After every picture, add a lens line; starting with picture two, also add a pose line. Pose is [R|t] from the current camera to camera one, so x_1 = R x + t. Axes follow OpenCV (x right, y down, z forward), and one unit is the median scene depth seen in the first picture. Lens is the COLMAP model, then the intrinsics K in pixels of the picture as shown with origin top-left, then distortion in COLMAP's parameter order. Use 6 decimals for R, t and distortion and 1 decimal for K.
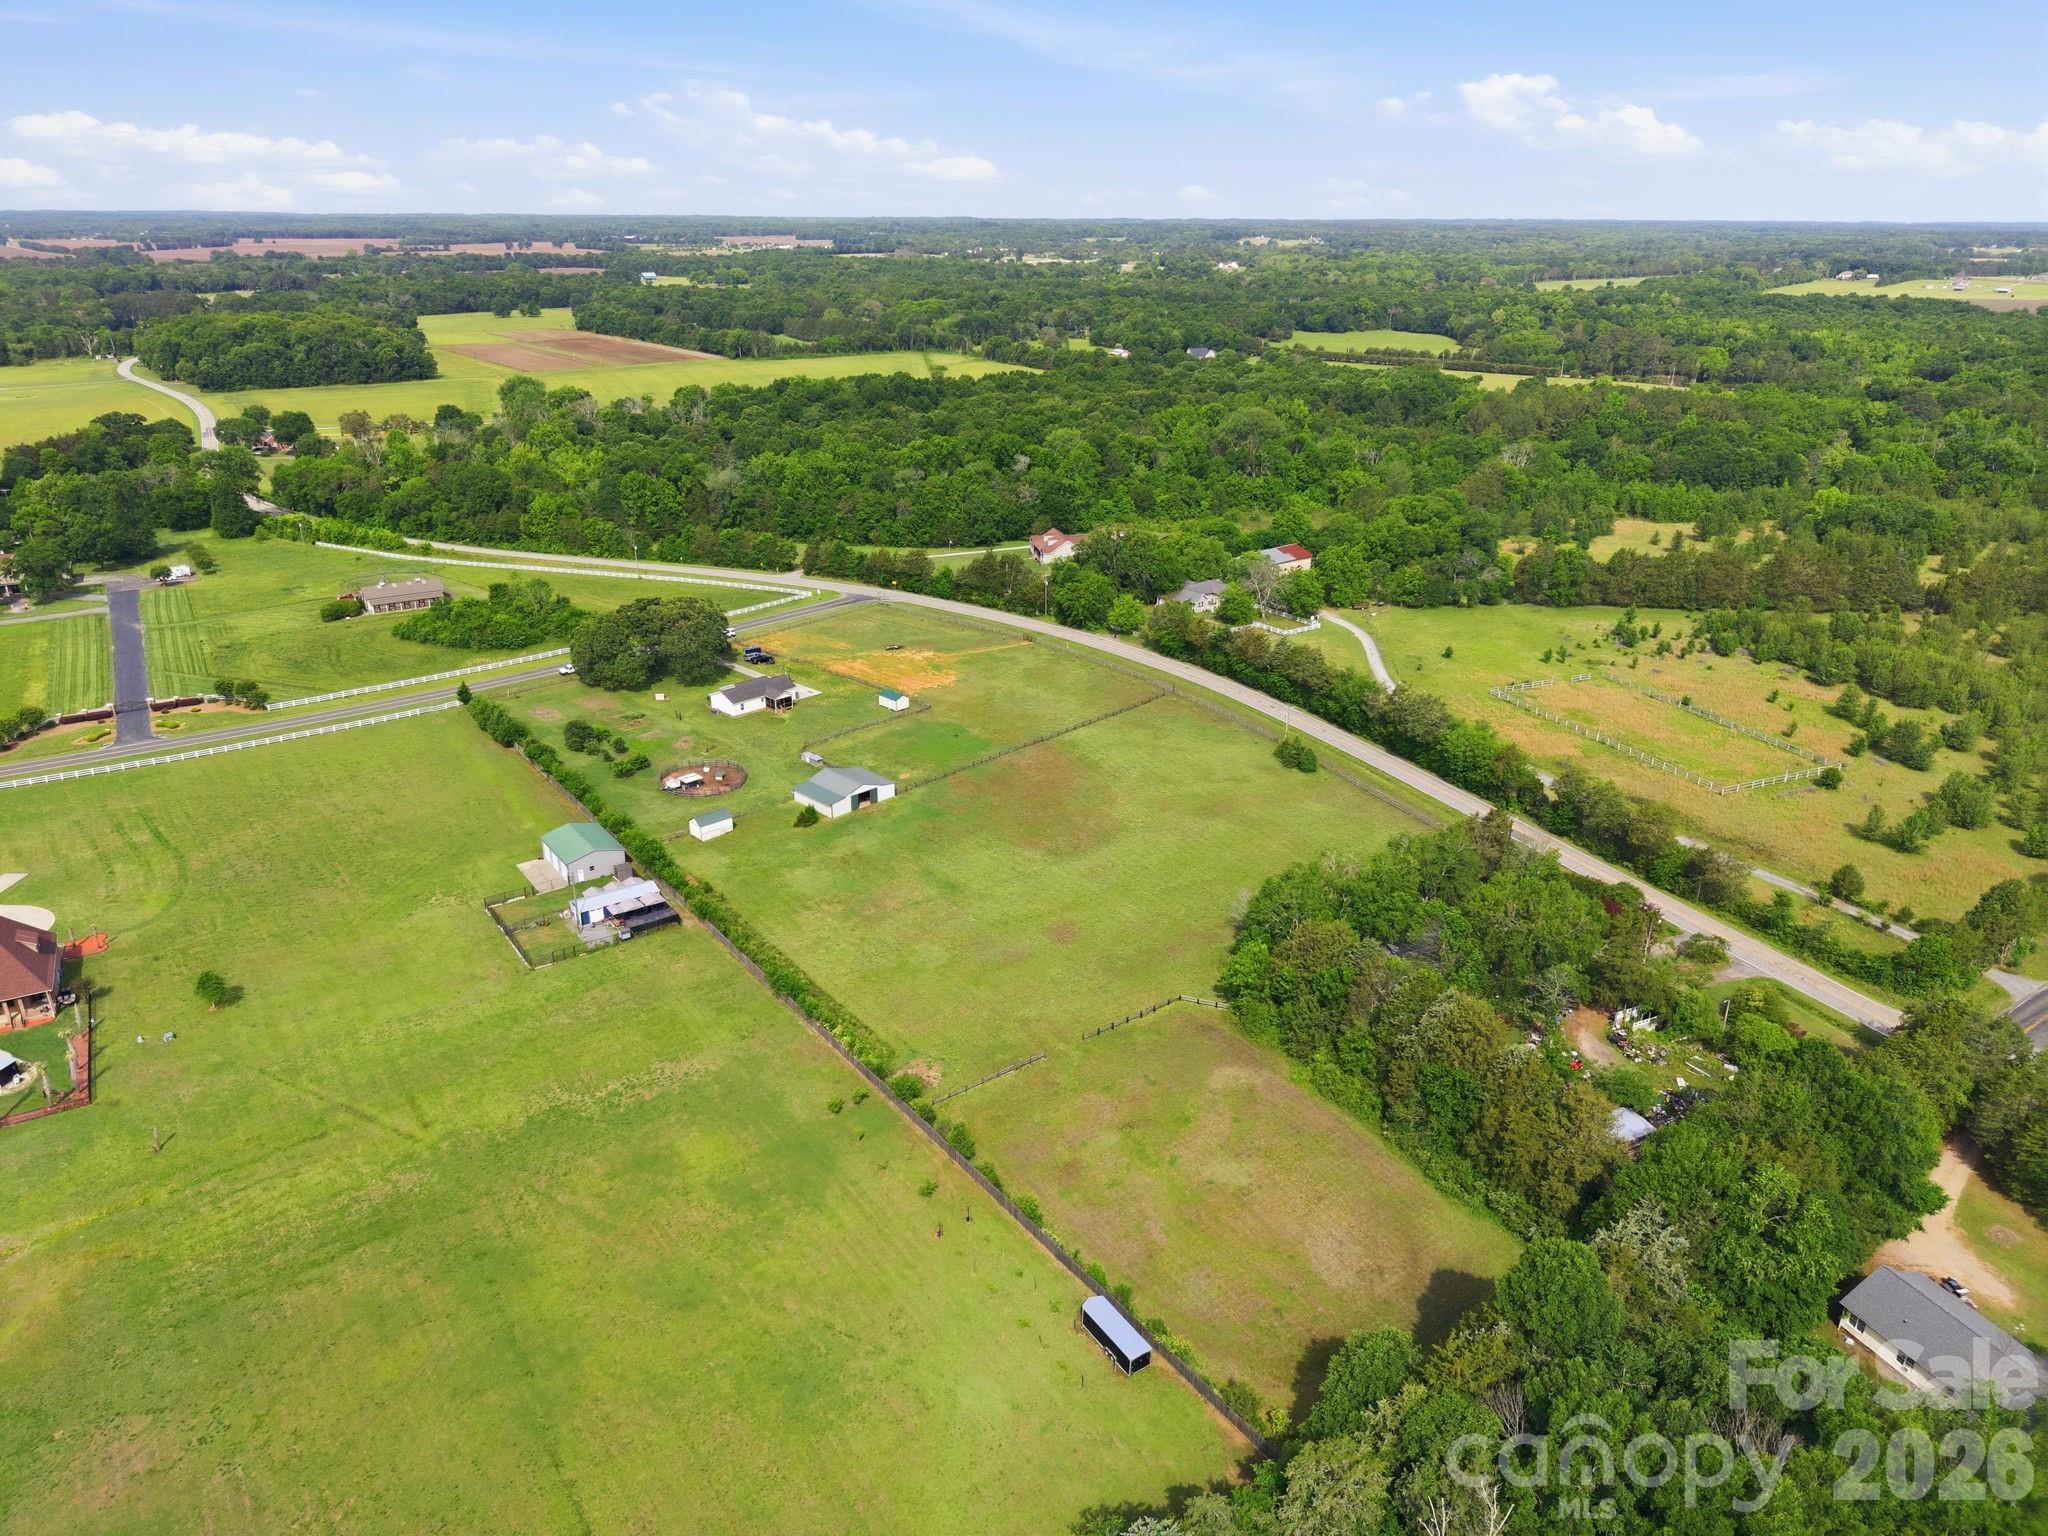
lens RADIAL K [[1543.0, 0, 1024.0], [0, 1543.0, 768.0], [0, 0, 1]] dist [0.033040, -0.005207]
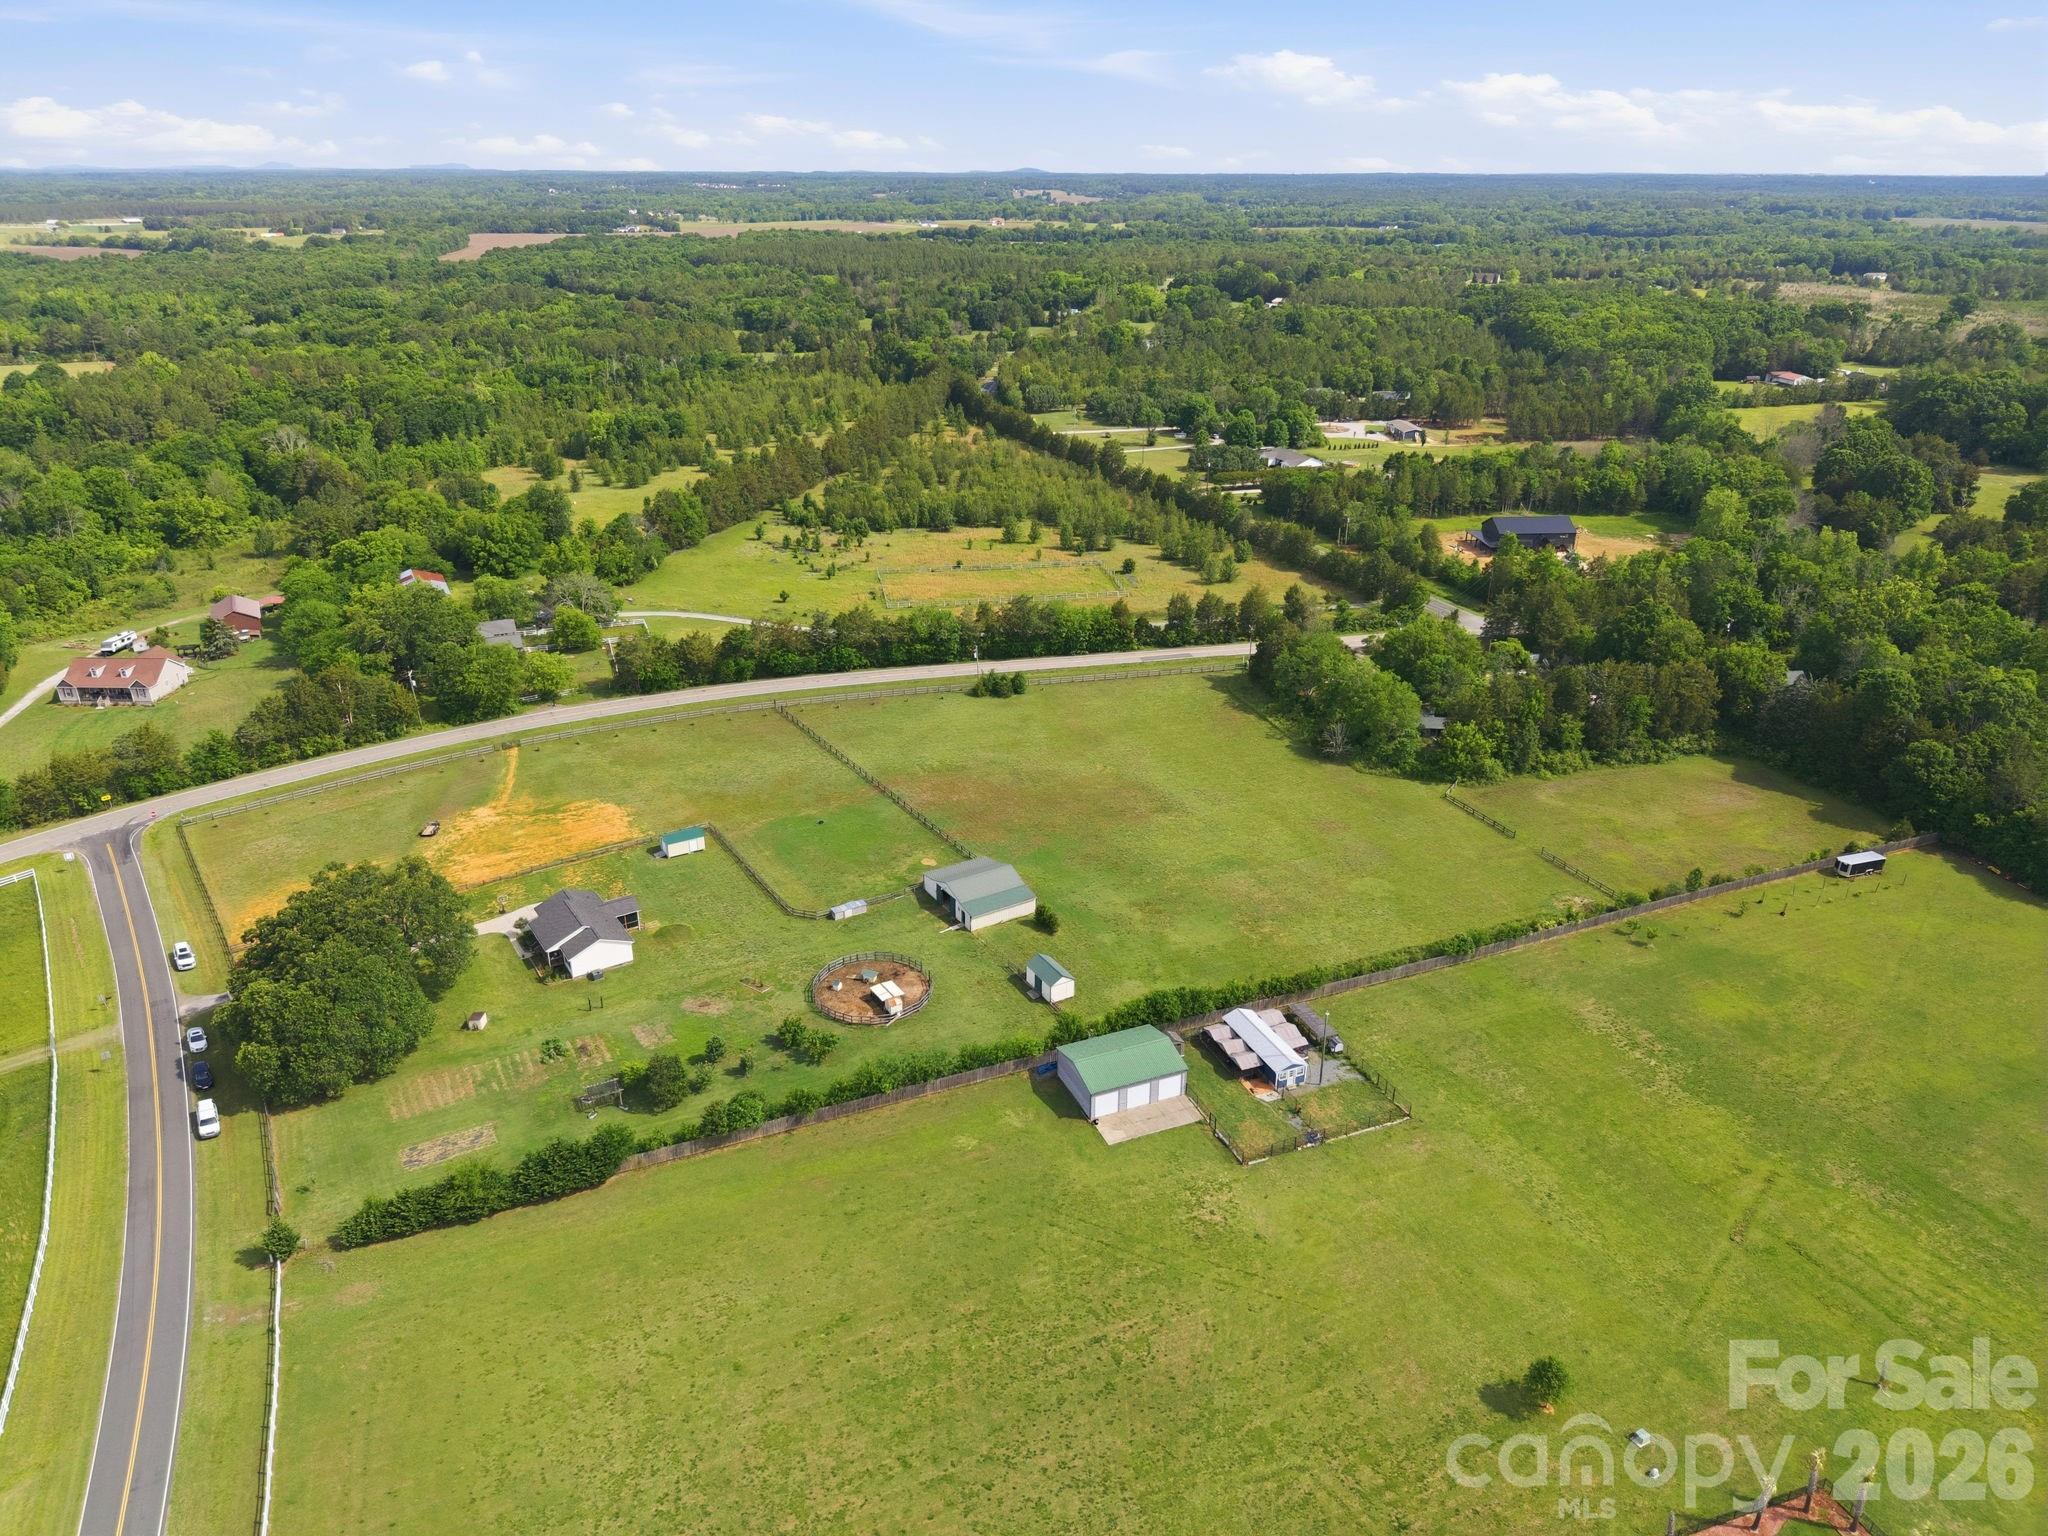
lens RADIAL K [[1543.0, 0, 1024.0], [0, 1543.0, 768.0], [0, 0, 1]] dist [0.033040, -0.005207]
pose [[0.114251, -0.358644, 0.926456, -0.827044], [0.329064, 0.893581, 0.305336, -0.277173], [-0.937370, 0.269979, 0.220110, 0.783785]]
